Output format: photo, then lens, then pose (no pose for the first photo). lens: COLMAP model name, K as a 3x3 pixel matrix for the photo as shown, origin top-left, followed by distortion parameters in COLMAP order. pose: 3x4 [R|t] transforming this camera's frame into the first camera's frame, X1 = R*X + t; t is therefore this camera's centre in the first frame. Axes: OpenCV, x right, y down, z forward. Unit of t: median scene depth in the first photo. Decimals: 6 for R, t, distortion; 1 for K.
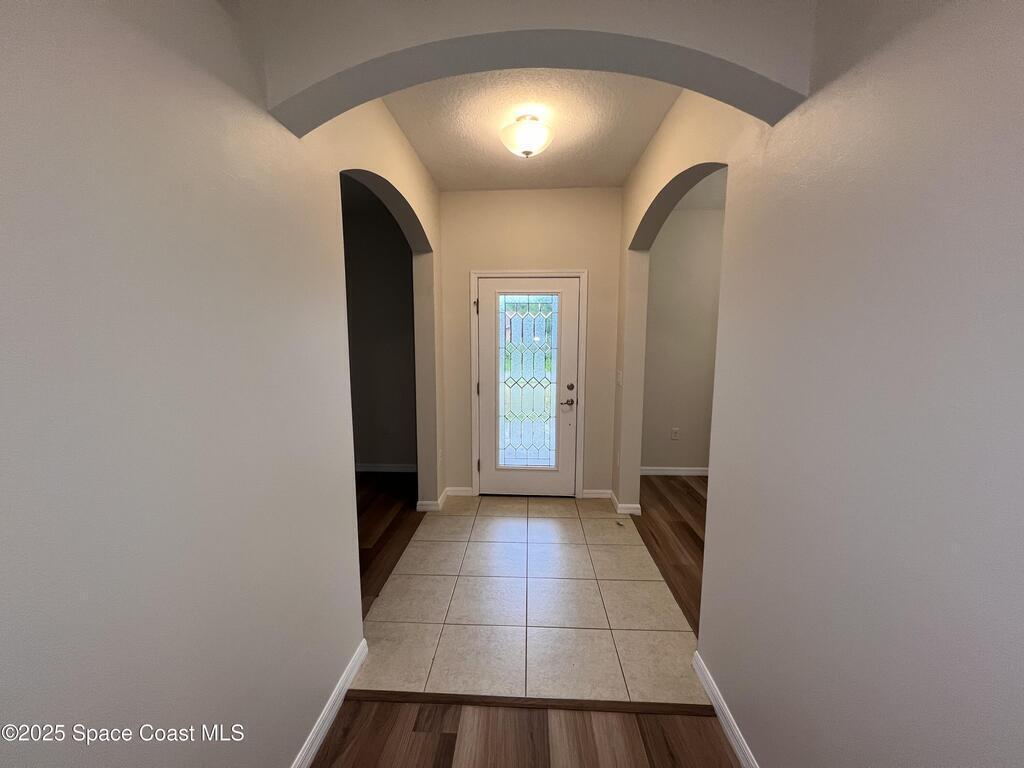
lens RADIAL K [[408.2, 0, 512.0], [0, 408.2, 384.0], [0, 0, 1]] dist [0.000048, -0.000057]
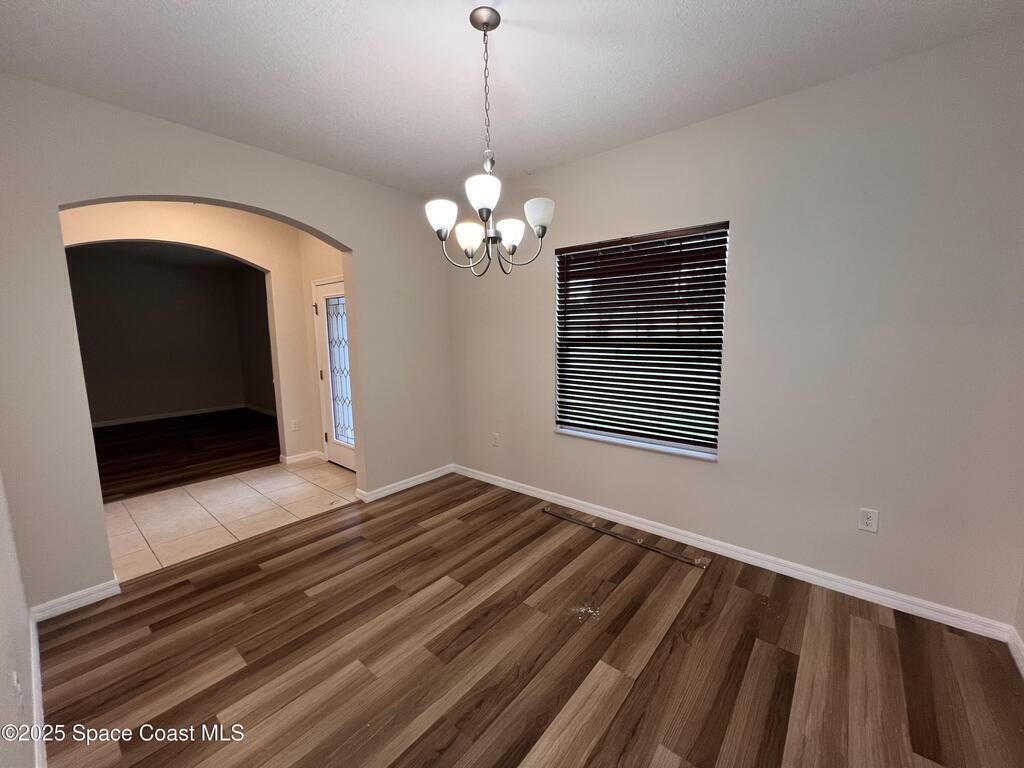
lens RADIAL K [[410.3, 0, 495.2], [0, 410.3, 385.7], [0, 0, 1]] dist [0.016524, 0.000047]
pose [[0.781677, 0.067932, -0.619972, 1.145870], [-0.053703, 0.997690, 0.041609, -0.037004], [0.621366, 0.000770, 0.783520, 0.358474]]
